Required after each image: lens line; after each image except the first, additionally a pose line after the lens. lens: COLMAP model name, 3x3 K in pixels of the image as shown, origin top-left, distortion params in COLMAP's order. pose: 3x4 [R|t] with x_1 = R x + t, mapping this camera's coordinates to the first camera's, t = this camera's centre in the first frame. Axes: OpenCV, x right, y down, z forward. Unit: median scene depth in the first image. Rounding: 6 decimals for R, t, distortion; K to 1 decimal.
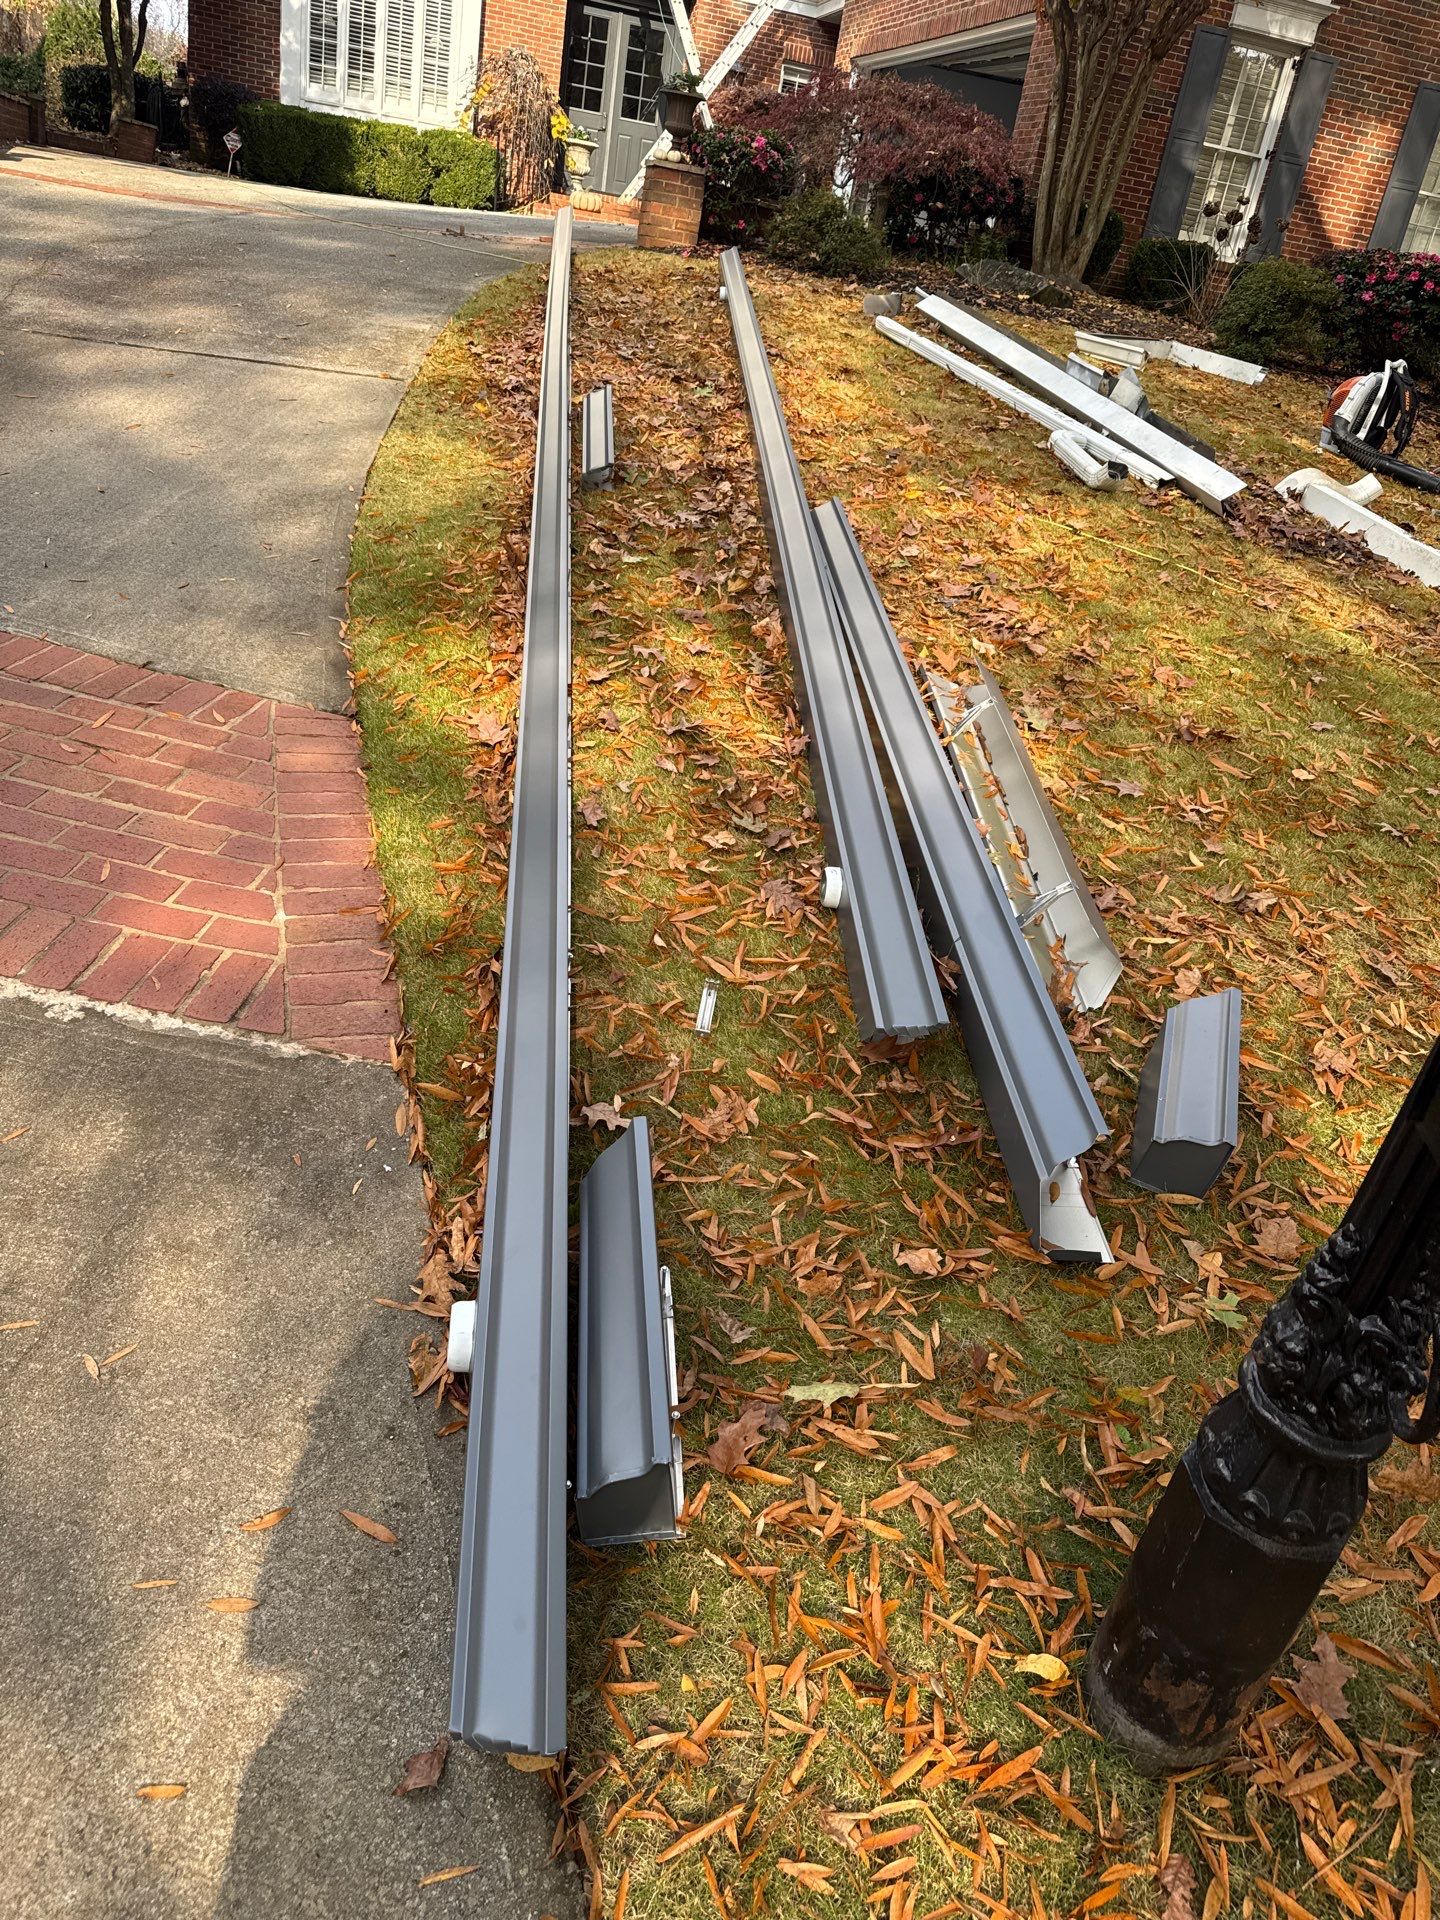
lens RADIAL K [[1298.1, 0, 730.4], [0, 1298.1, 926.6], [0, 0, 1]] dist [0.001137, -0.002099]
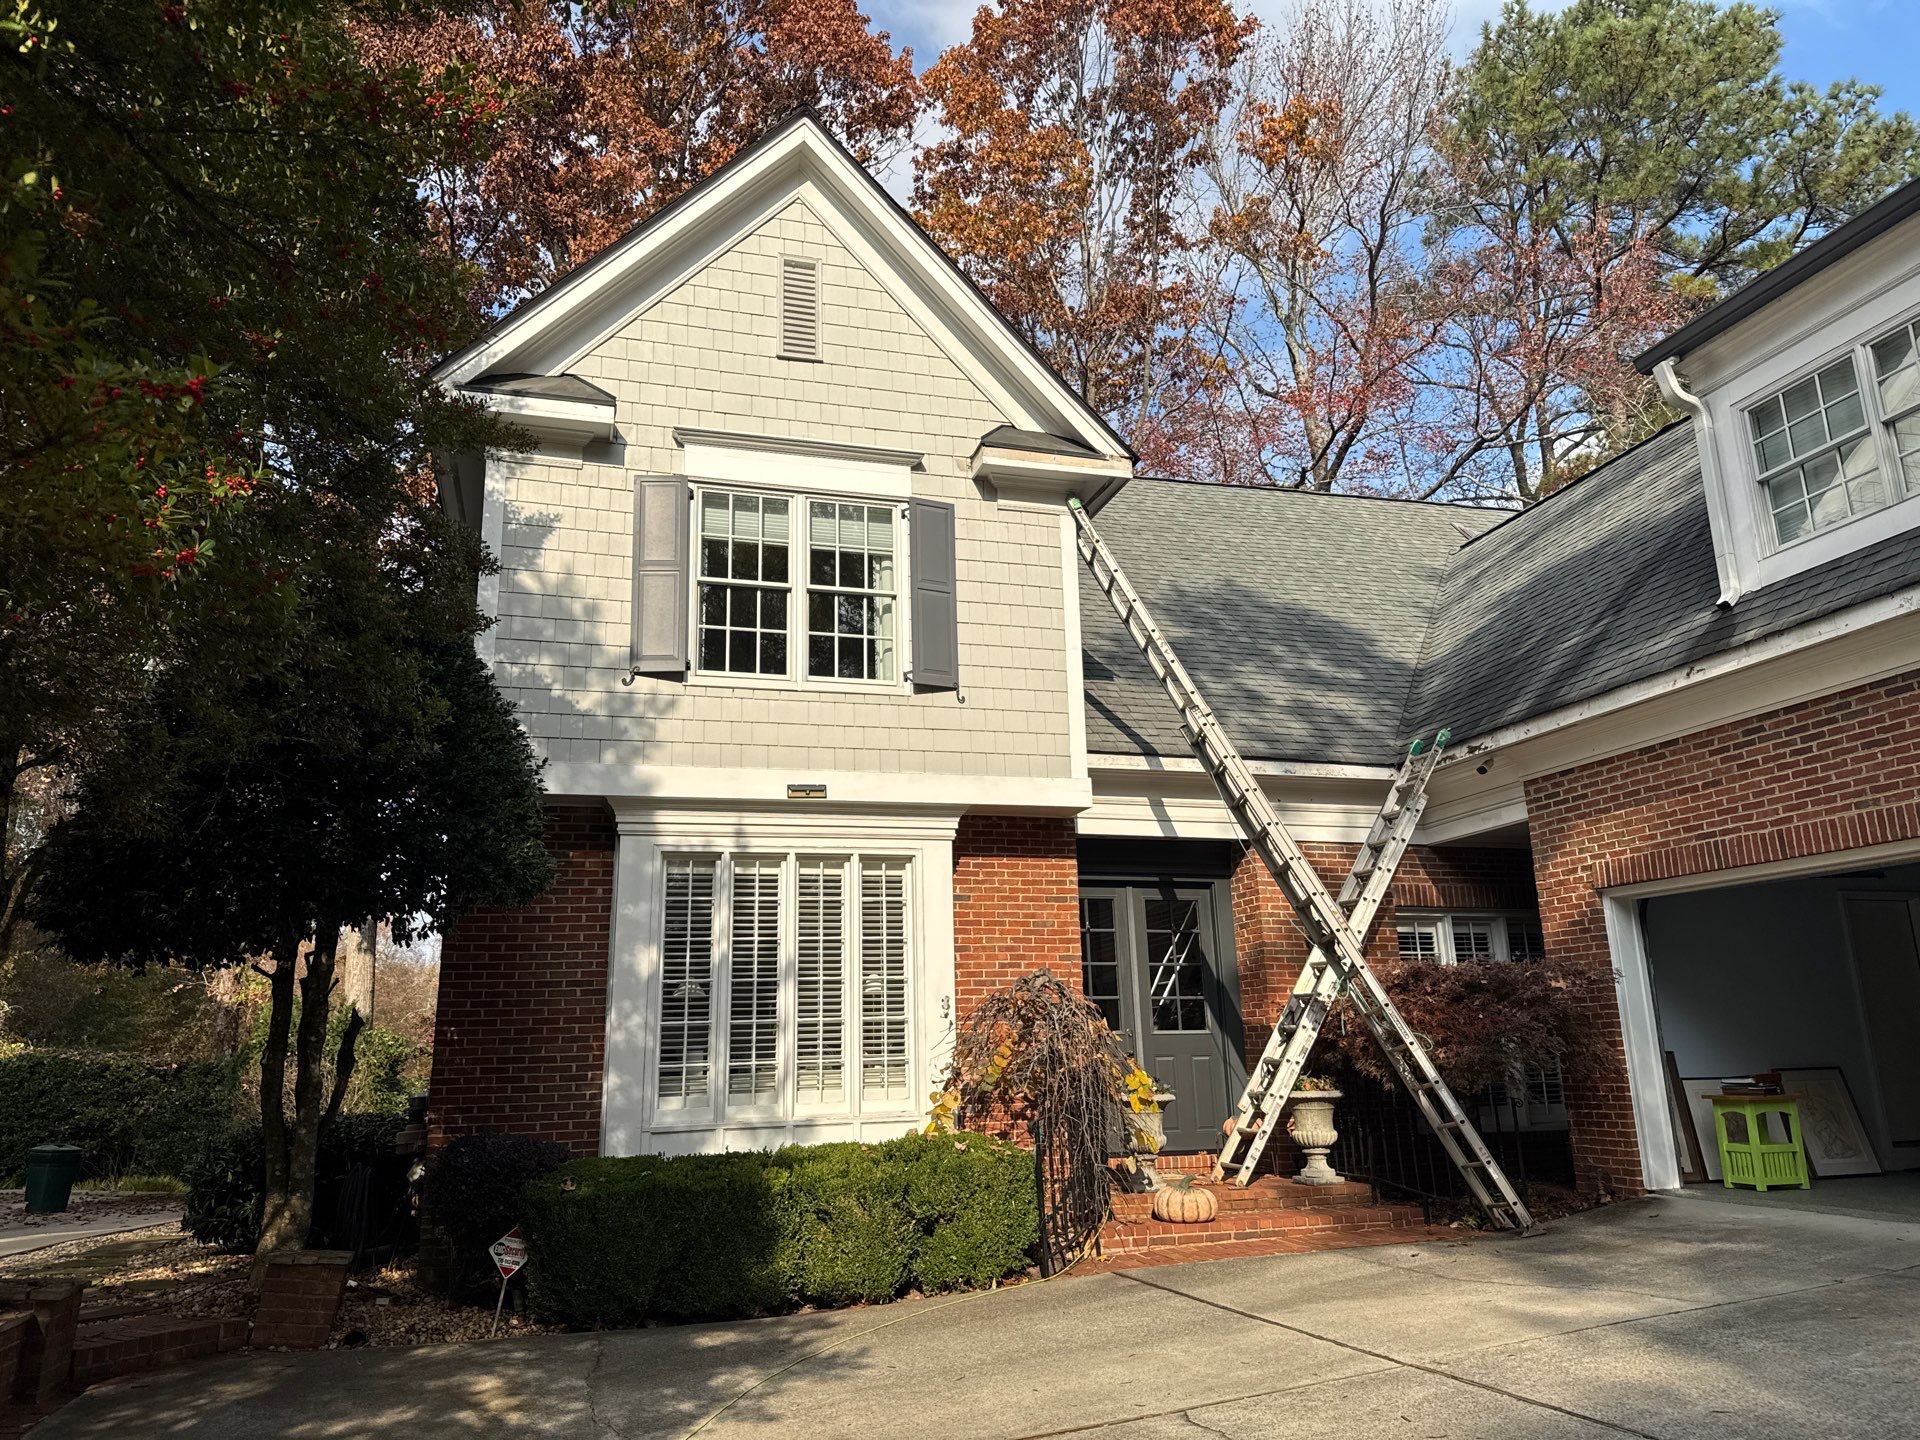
lens RADIAL K [[1336.9, 0, 960.0], [0, 1336.9, 720.0], [0, 0, 1]] dist [0.102340, -0.114435]
pose [[0.984910, -0.167949, 0.041782, -0.199103], [0.153658, 0.737498, -0.657637, -0.378633], [0.079636, 0.654133, 0.752176, 0.488583]]
